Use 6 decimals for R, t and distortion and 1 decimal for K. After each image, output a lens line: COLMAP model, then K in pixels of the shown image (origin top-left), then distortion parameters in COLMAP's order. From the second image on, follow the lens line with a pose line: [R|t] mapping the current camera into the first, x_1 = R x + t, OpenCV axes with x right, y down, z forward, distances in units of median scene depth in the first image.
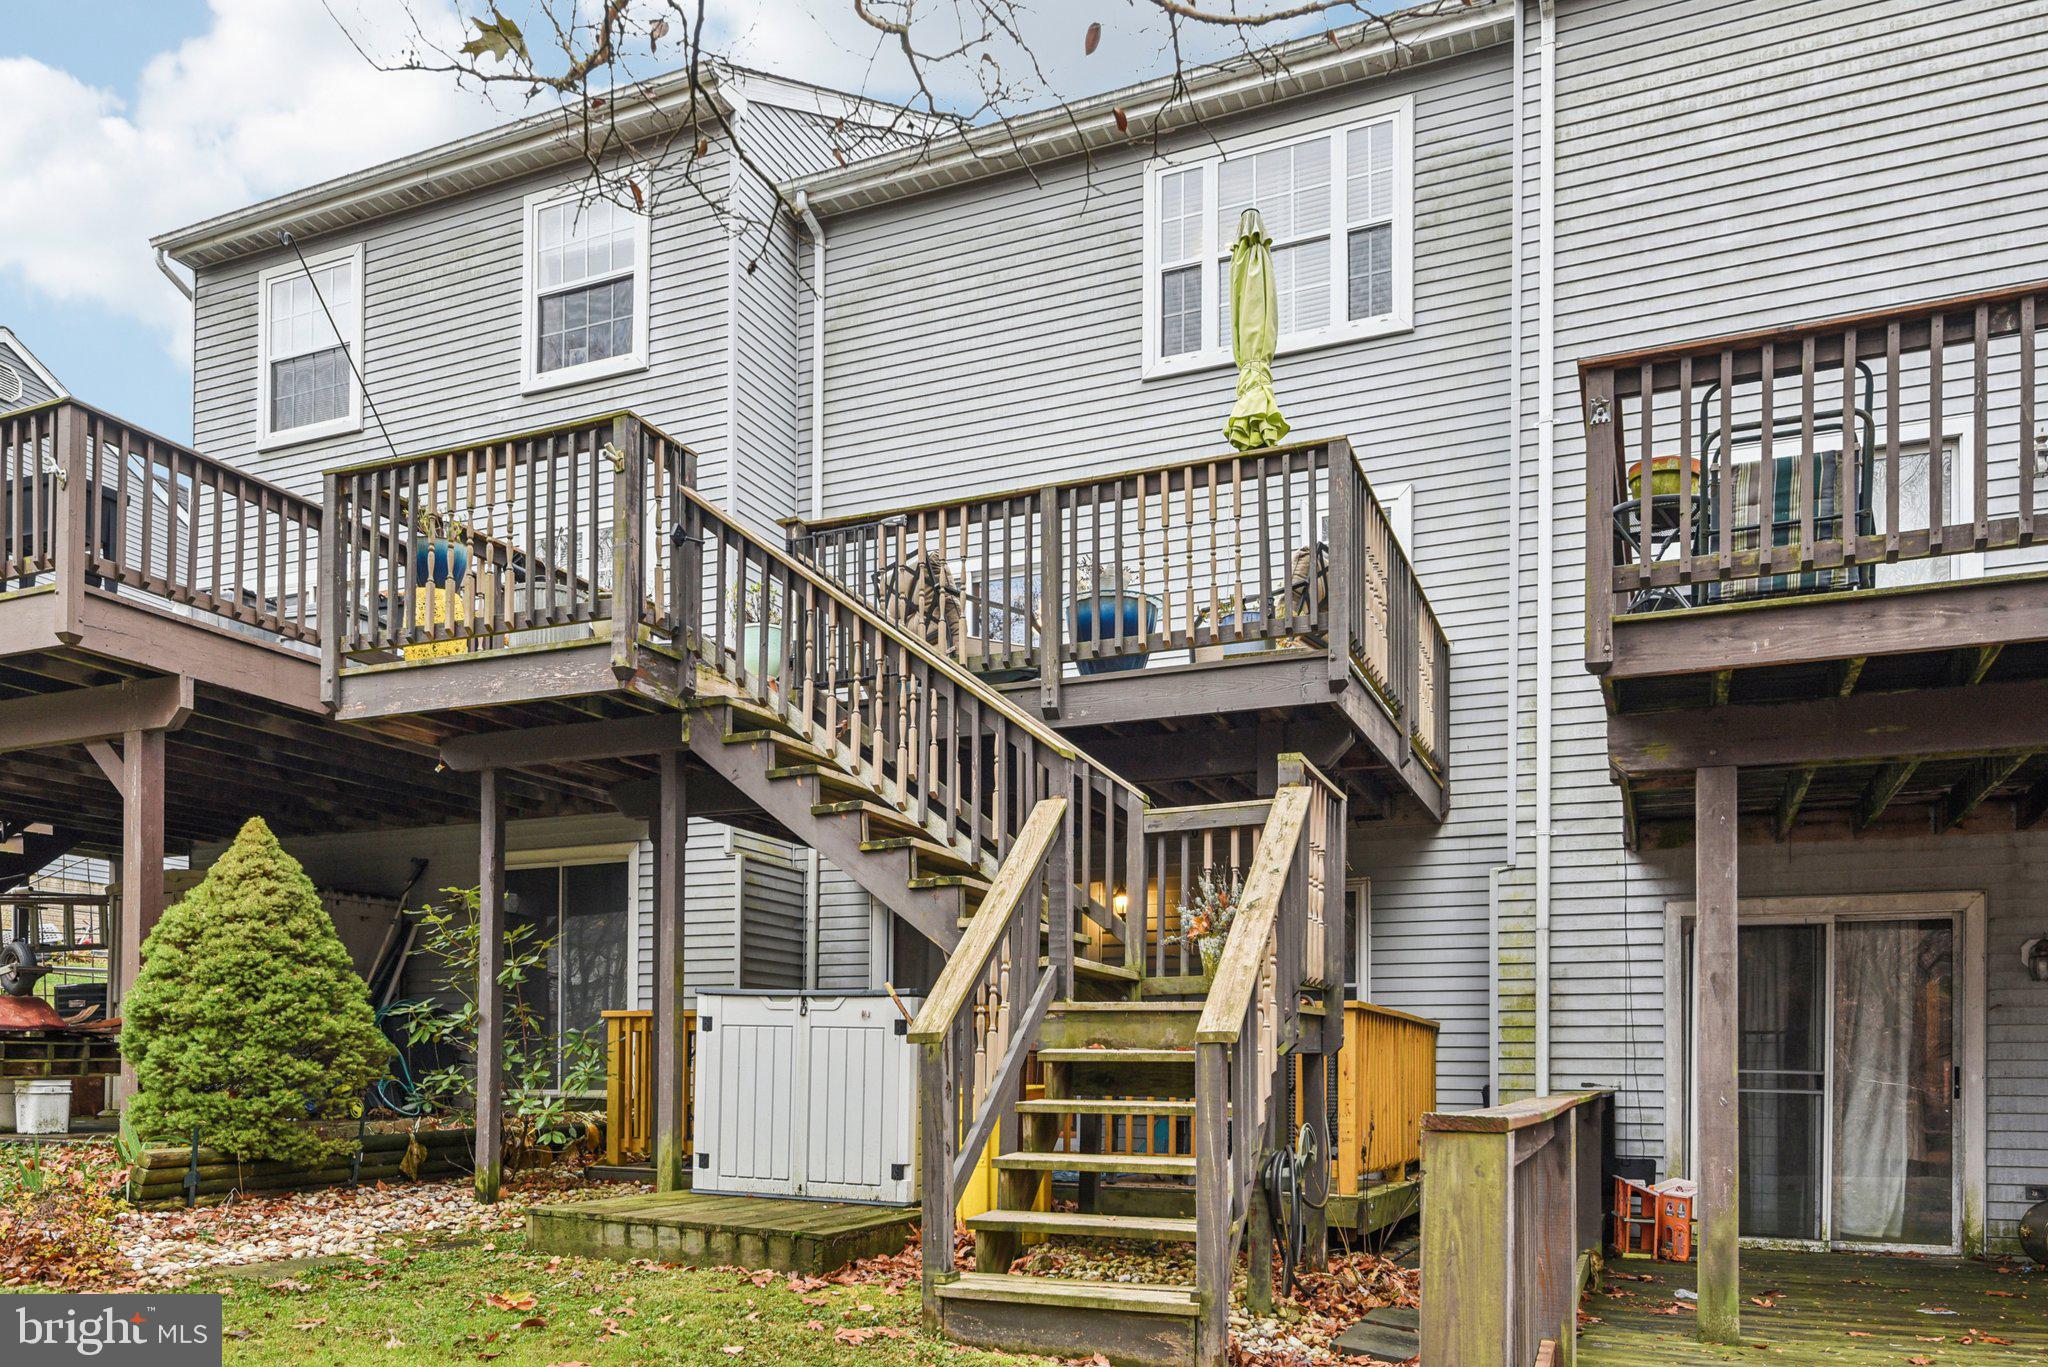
lens RADIAL K [[1615.3, 0, 1028.3], [0, 1615.3, 690.0], [0, 0, 1]] dist [0.019740, -0.028892]
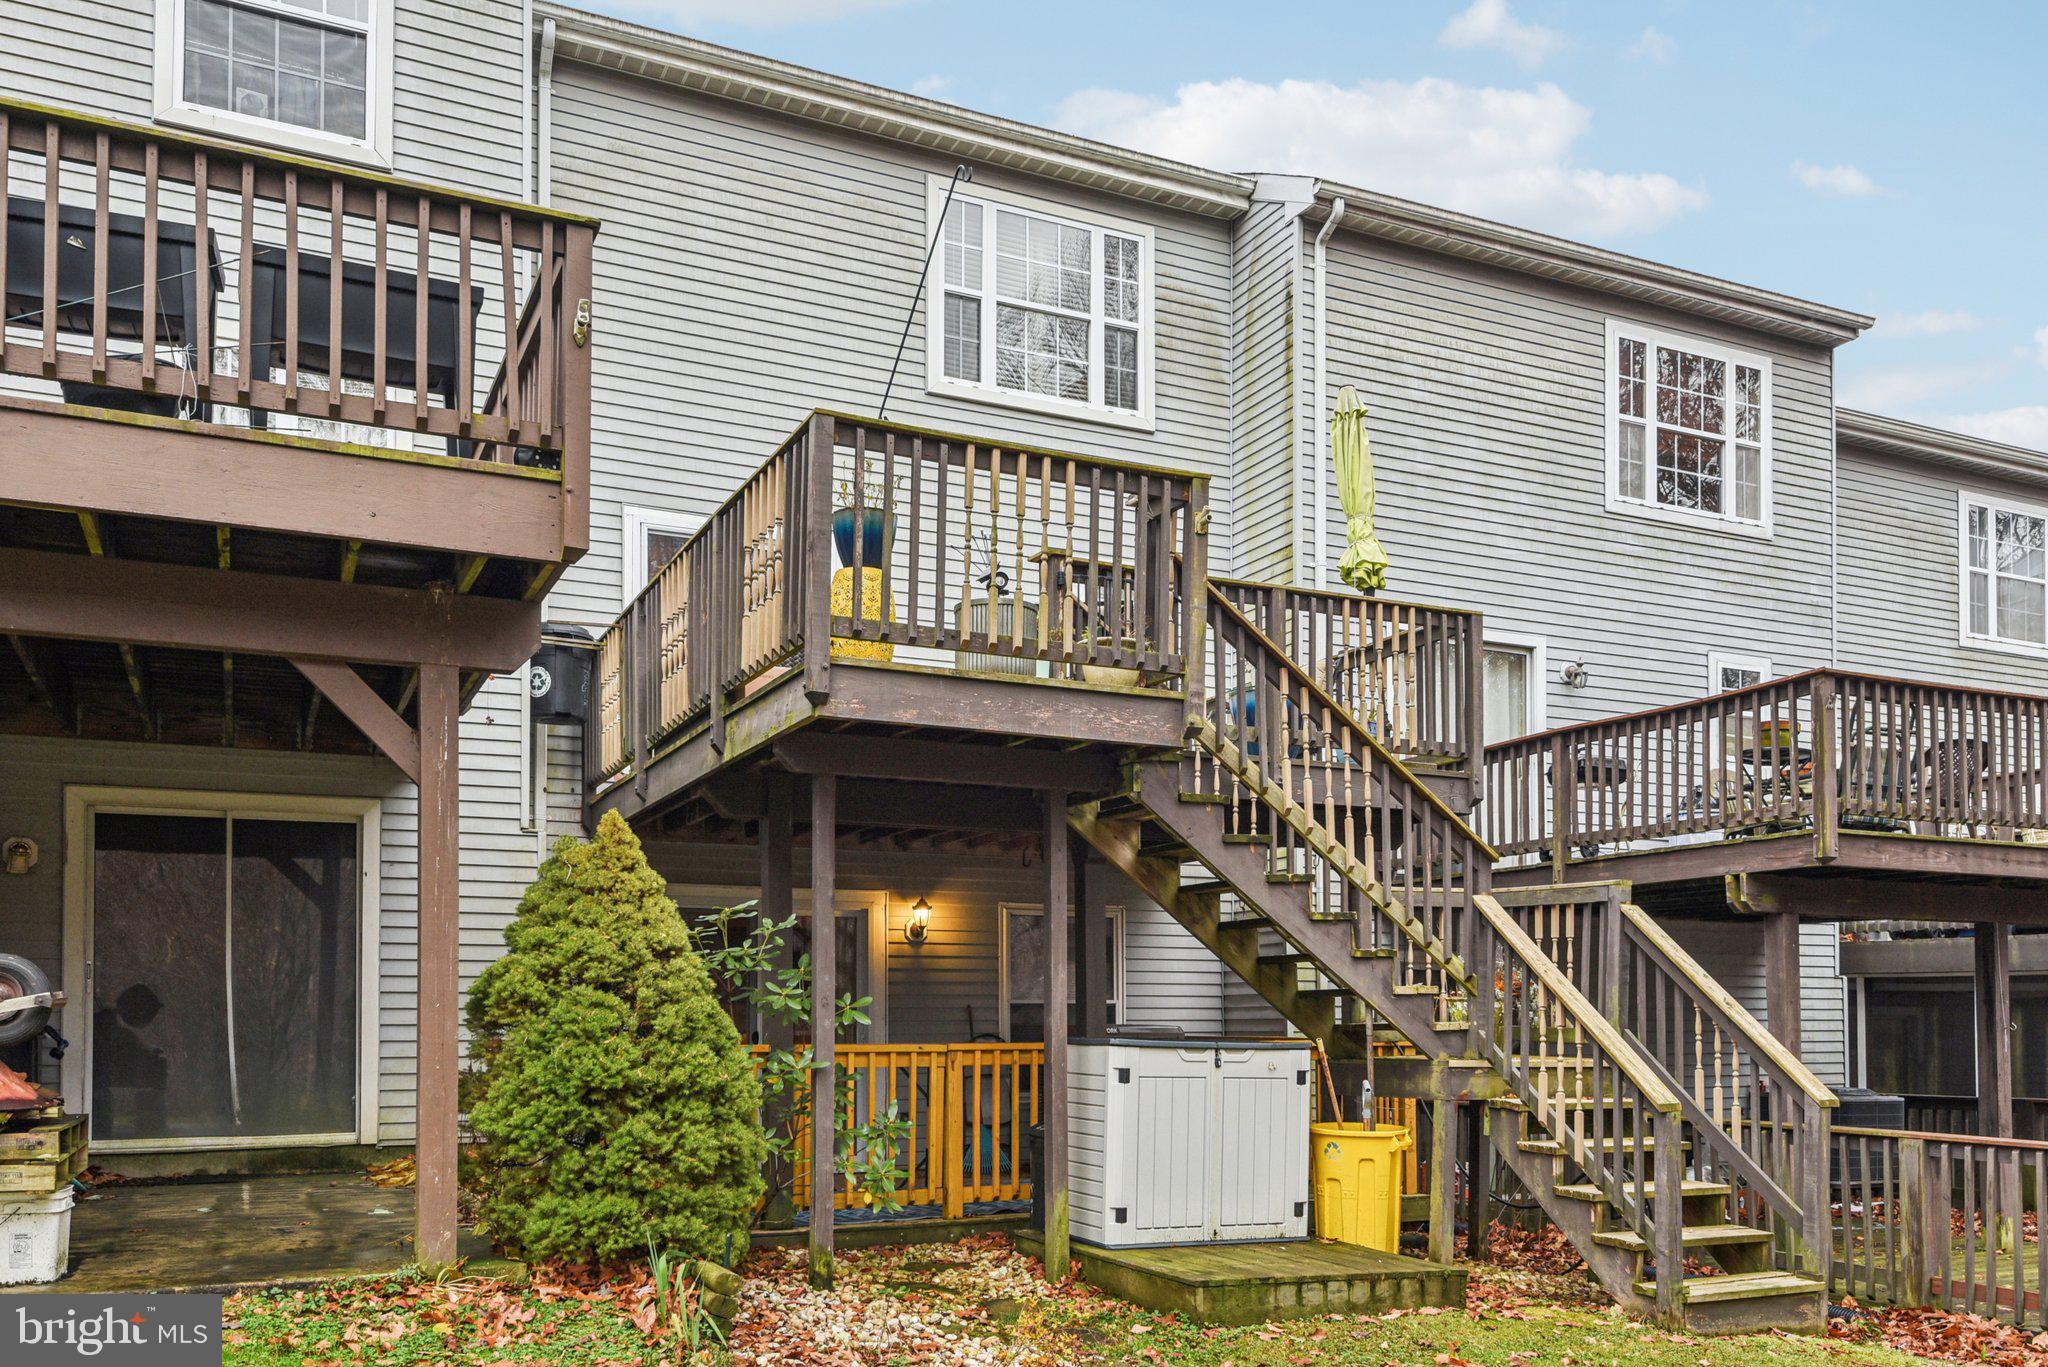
lens RADIAL K [[1798.5, 0, 1021.9], [0, 1798.5, 503.1], [0, 0, 1]] dist [0.046001, -0.045336]
pose [[0.591756, 0.209352, 0.778458, -1.139670], [-0.186183, 0.975073, -0.120698, 0.005318], [-0.784322, -0.073511, 0.615983, 0.364512]]
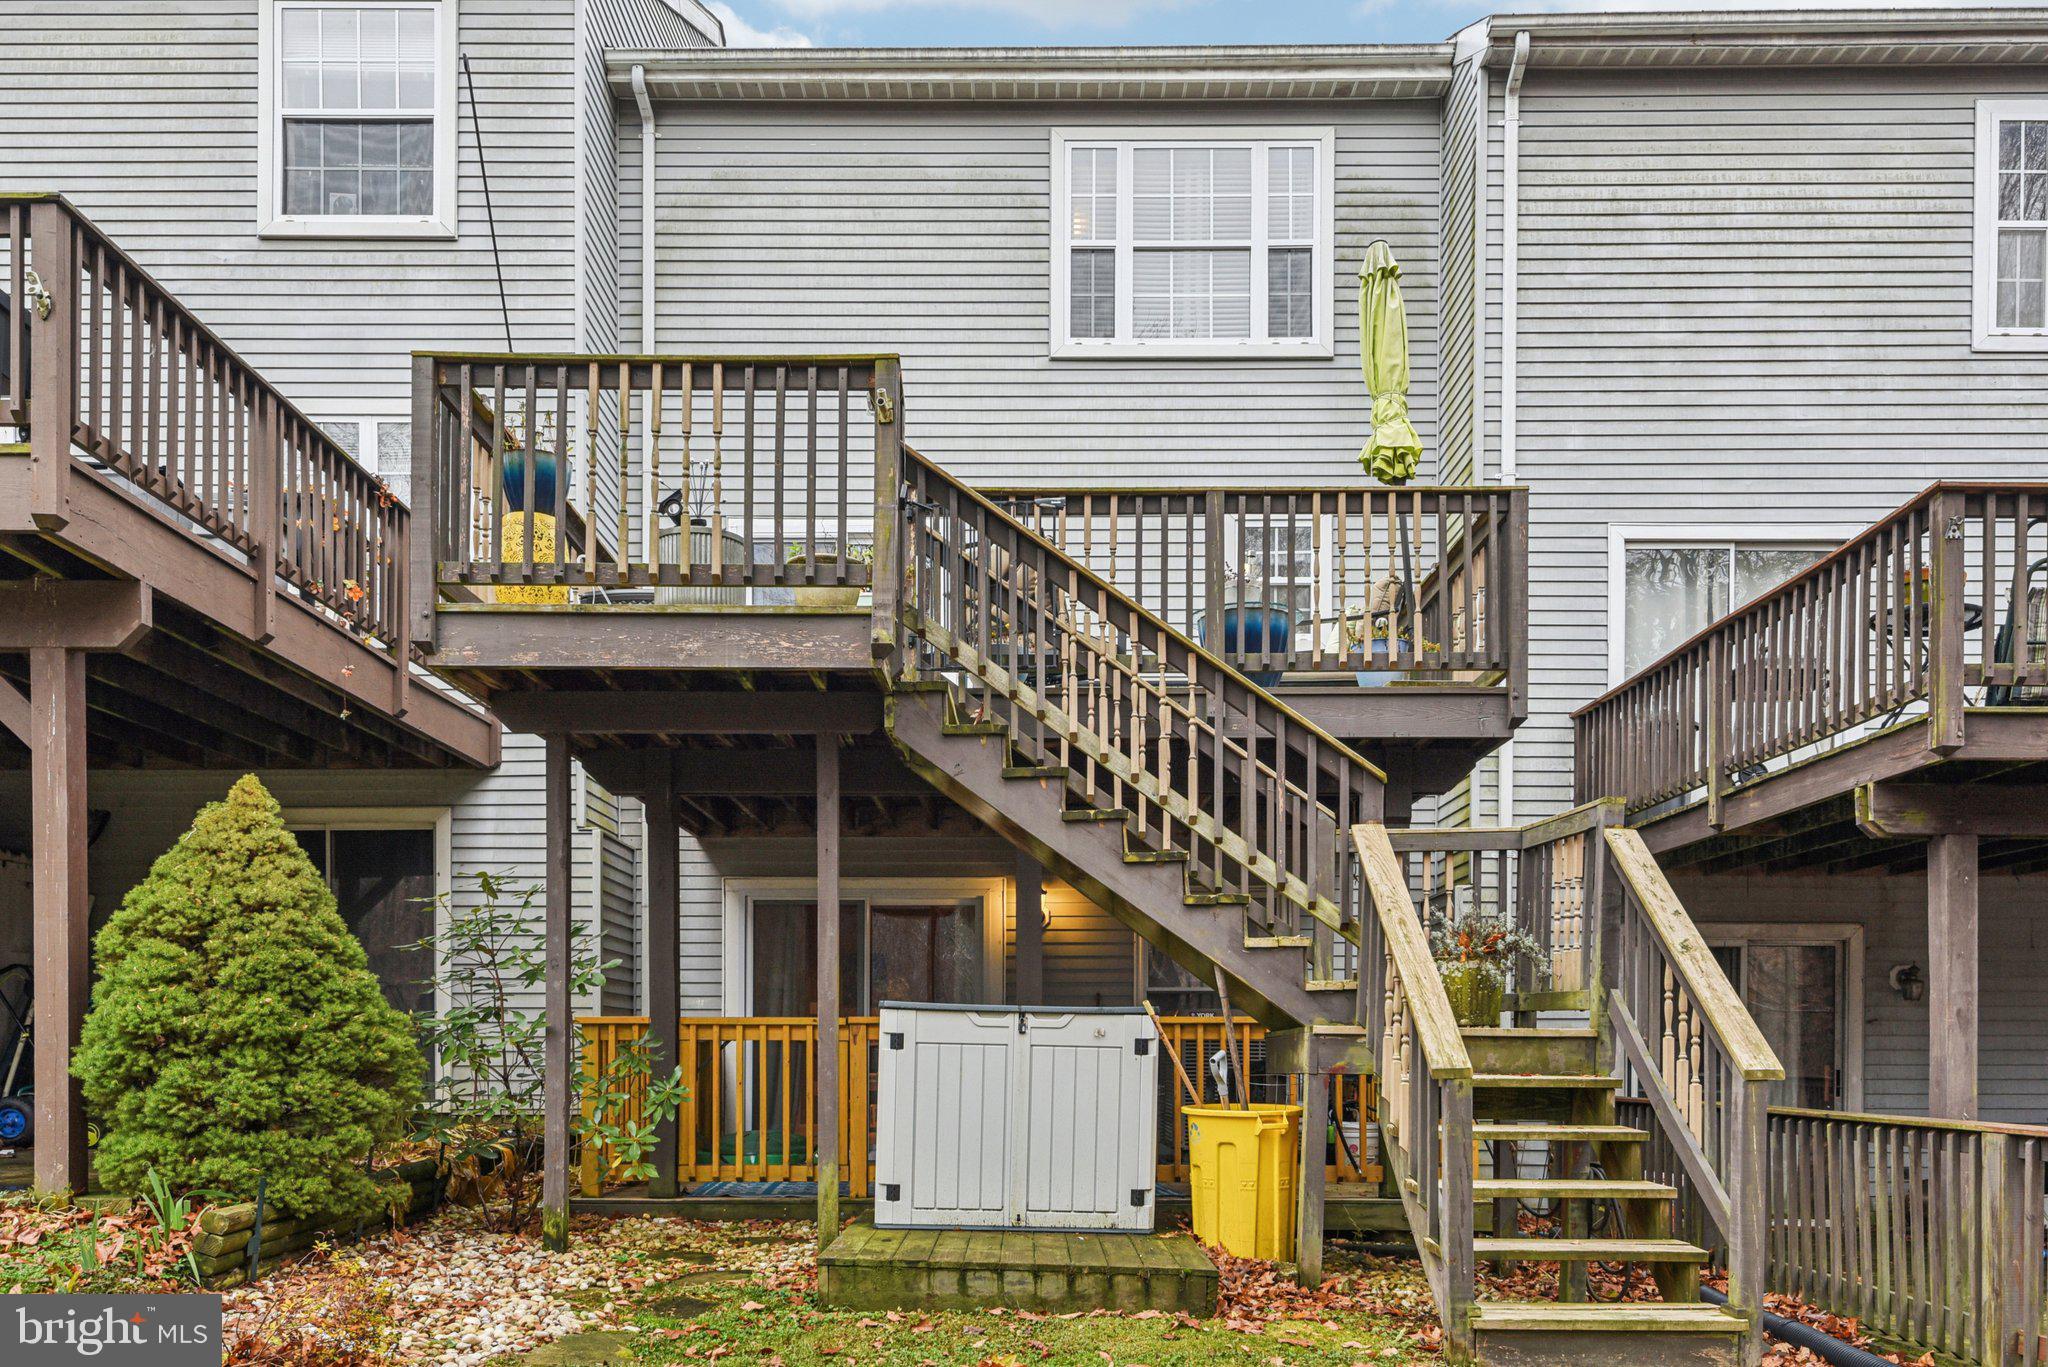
lens RADIAL K [[1708.8, 0, 1021.2], [0, 1708.8, 680.3], [0, 0, 1]] dist [0.025783, -0.016673]
pose [[0.905524, 0.081653, 0.416364, -0.527125], [-0.092602, 0.995684, 0.006130, -0.006648], [-0.414067, -0.044107, 0.909177, 0.105158]]
